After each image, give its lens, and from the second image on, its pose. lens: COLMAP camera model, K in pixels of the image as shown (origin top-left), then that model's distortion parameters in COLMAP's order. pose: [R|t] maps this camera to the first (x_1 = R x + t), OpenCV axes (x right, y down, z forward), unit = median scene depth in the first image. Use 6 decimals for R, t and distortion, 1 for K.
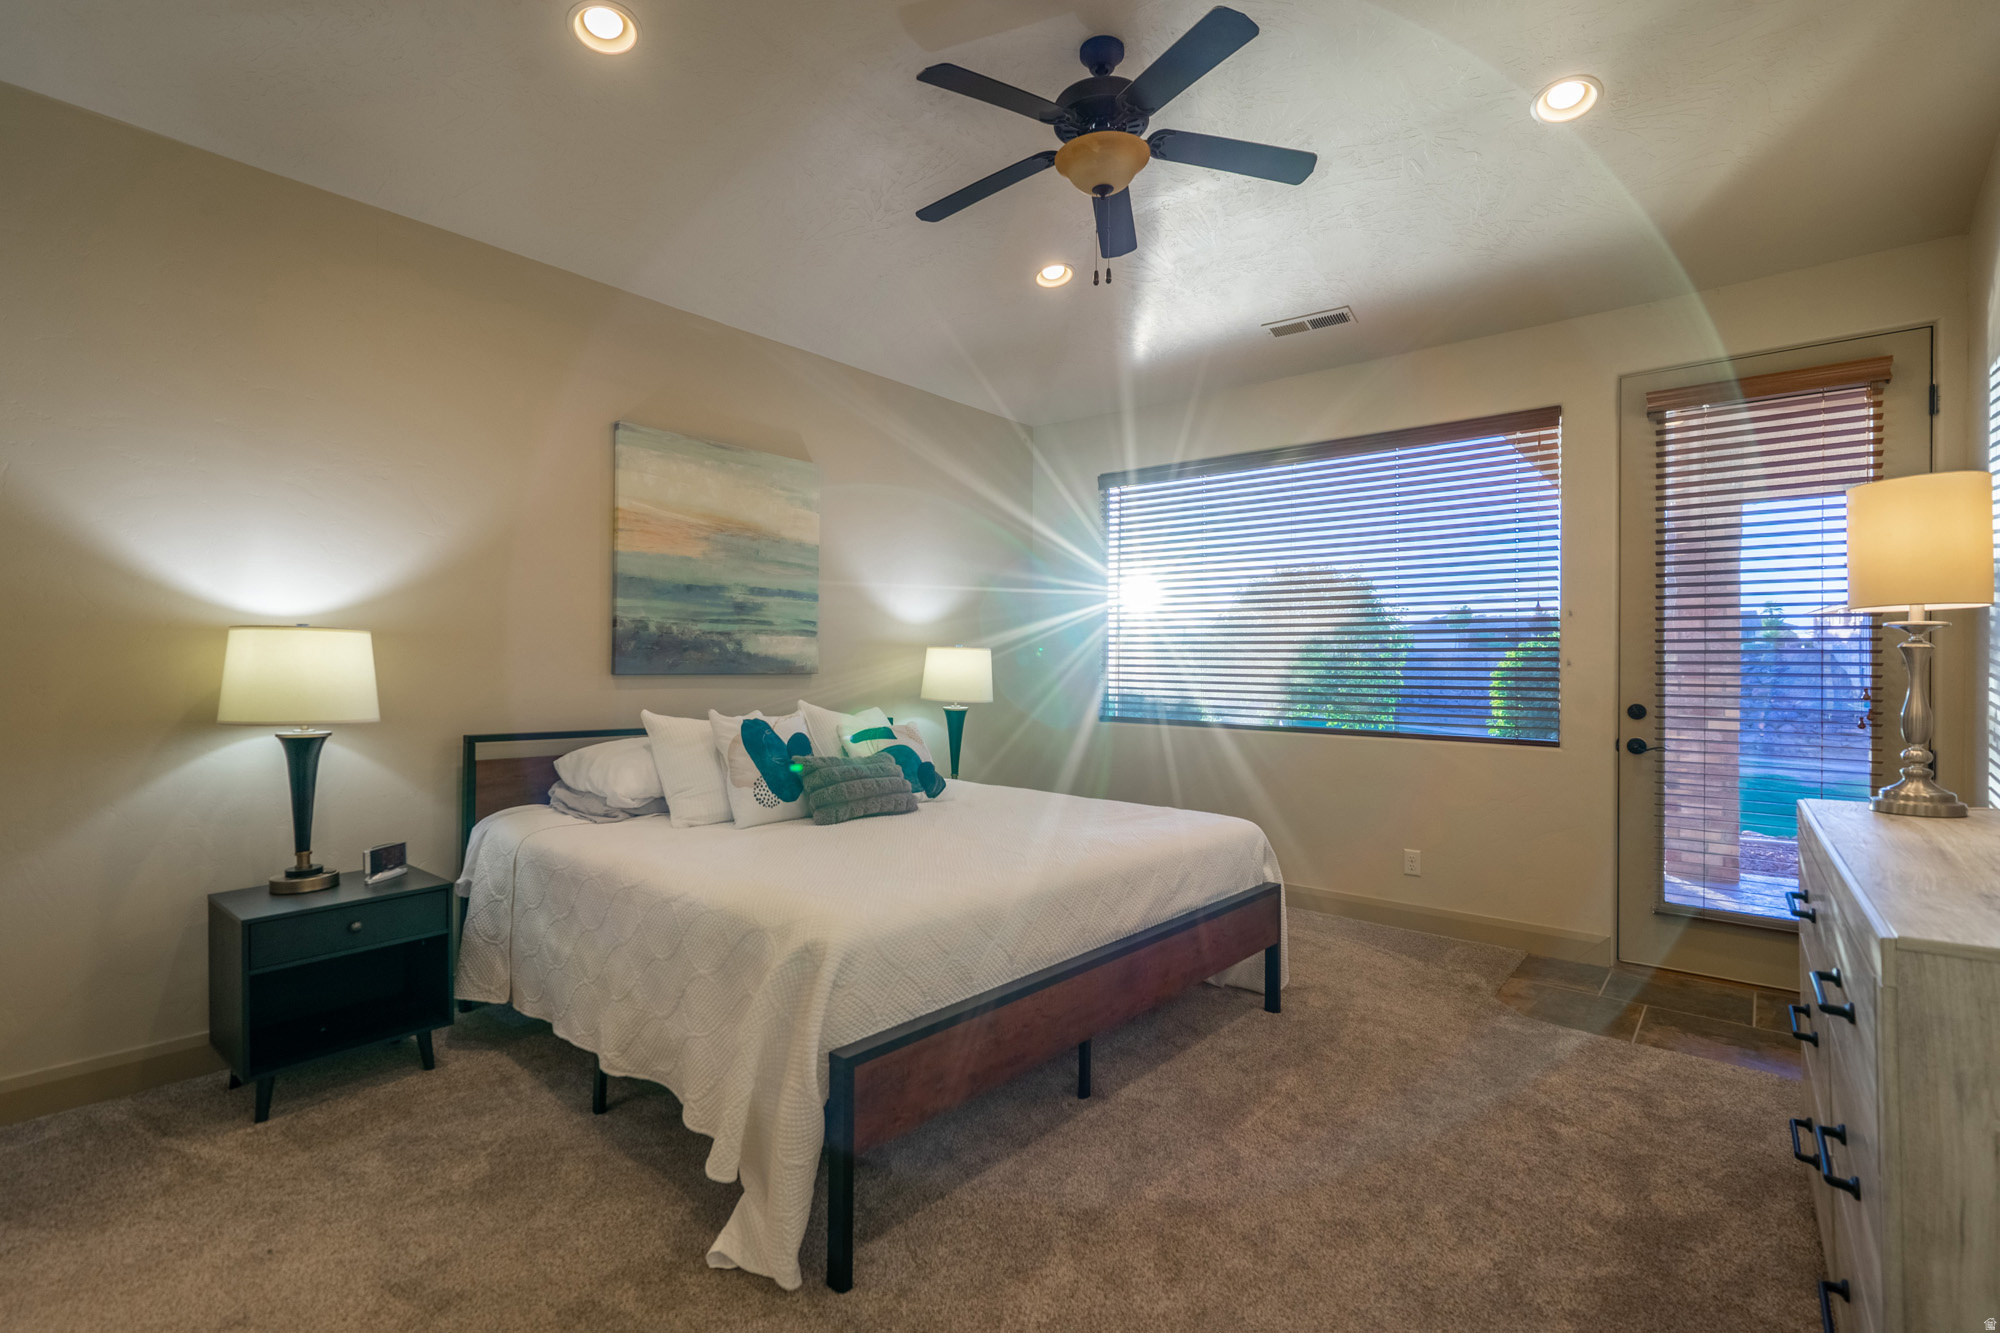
lens RADIAL K [[909.5, 0, 1000.0], [0, 909.5, 666.5], [0, 0, 1]] dist [-0.002157, 0.000923]
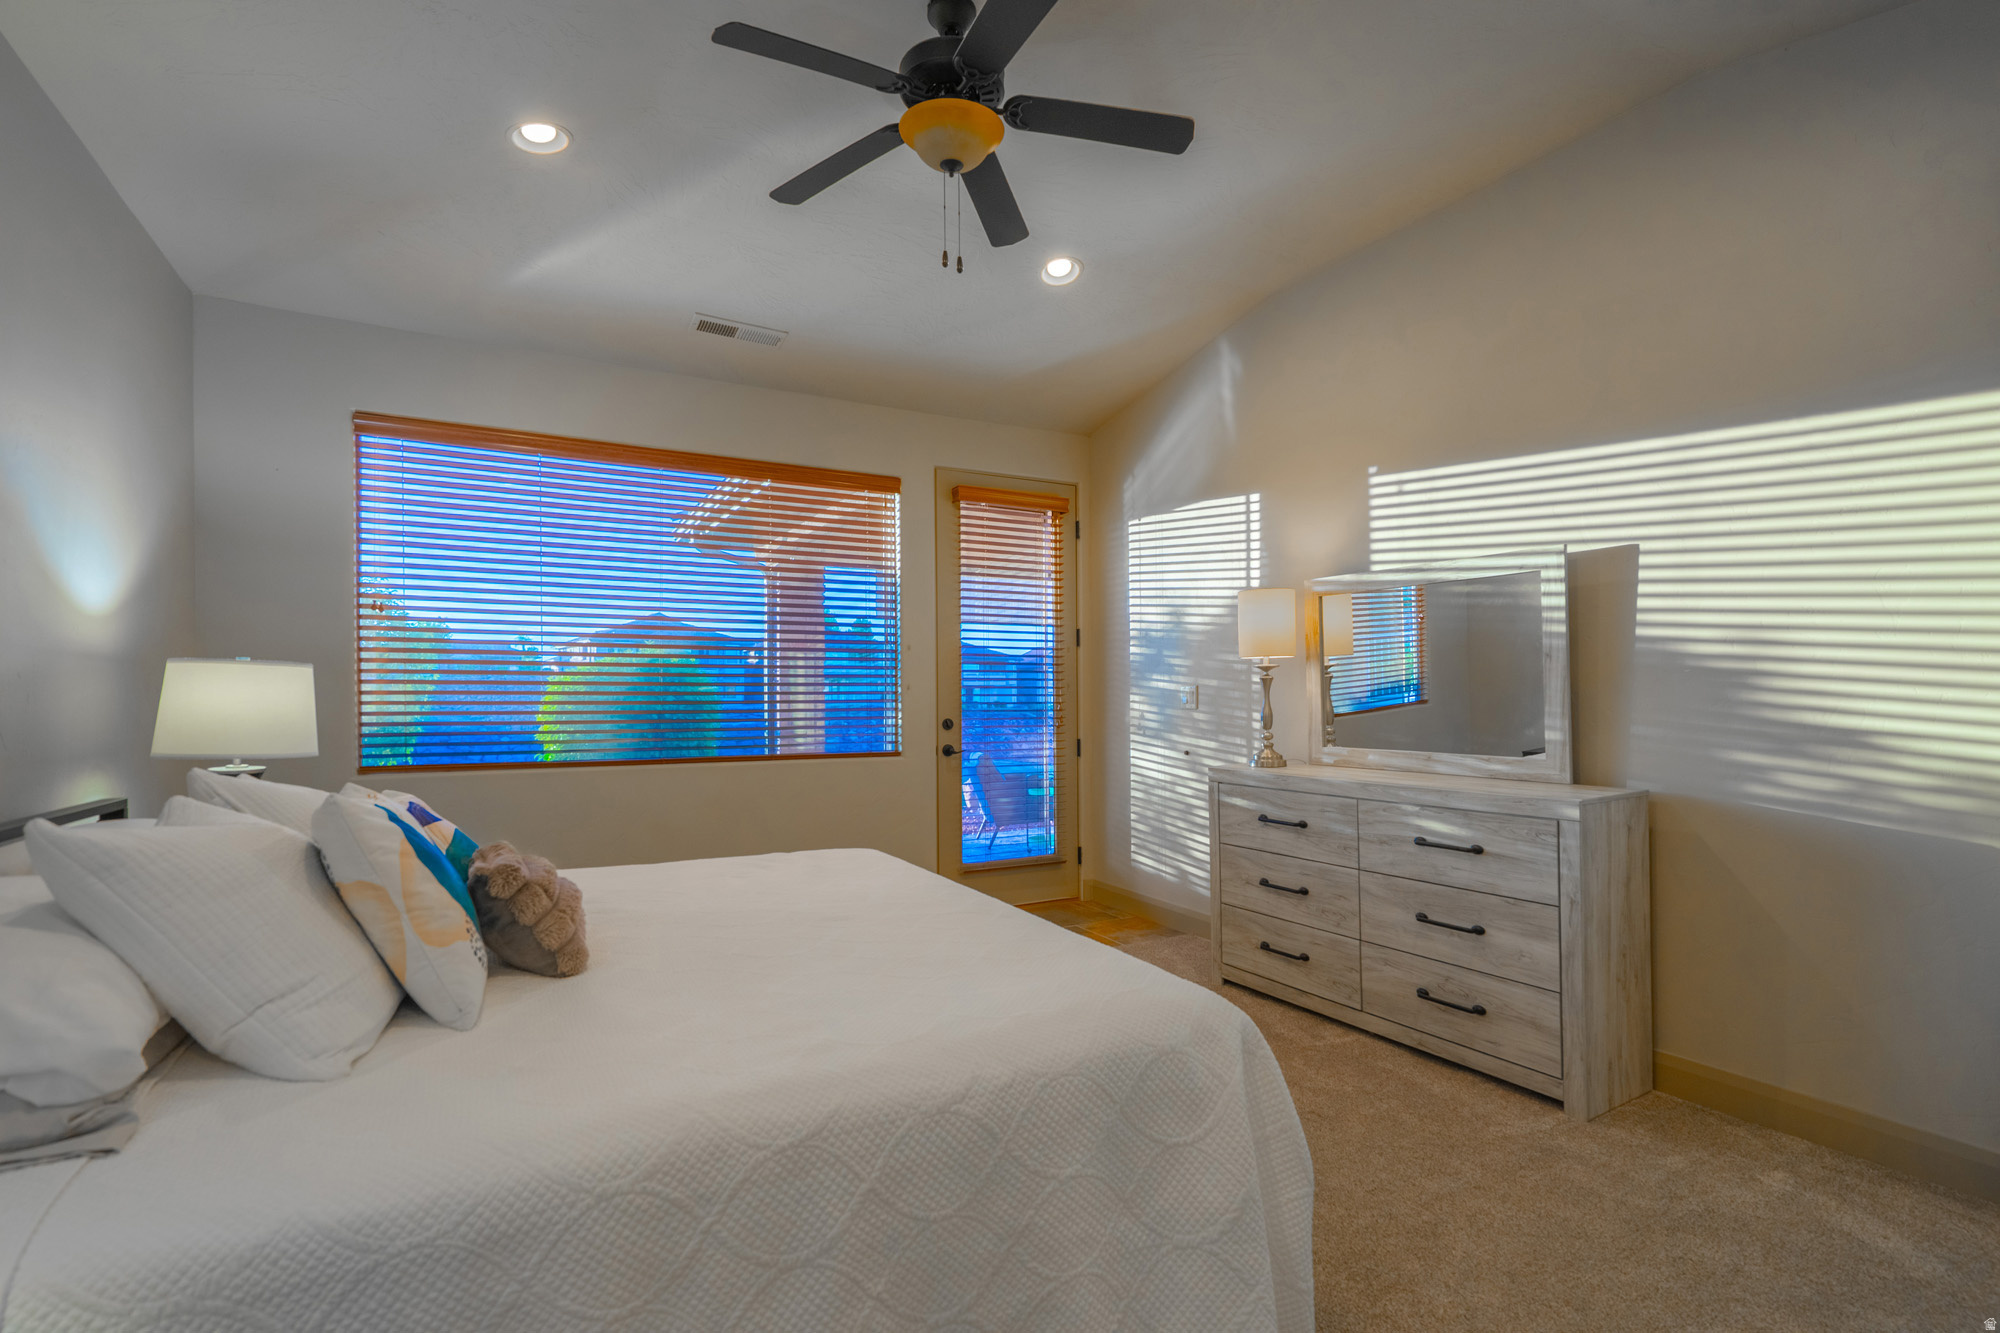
lens RADIAL K [[909.5, 0, 1000.0], [0, 909.5, 666.5], [0, 0, 1]] dist [-0.002157, 0.000923]
pose [[0.374259, 0.018173, 0.927146, -0.496330], [0.002507, 0.999784, -0.020609, -0.006339], [-0.927321, 0.010038, 0.374133, 0.443150]]
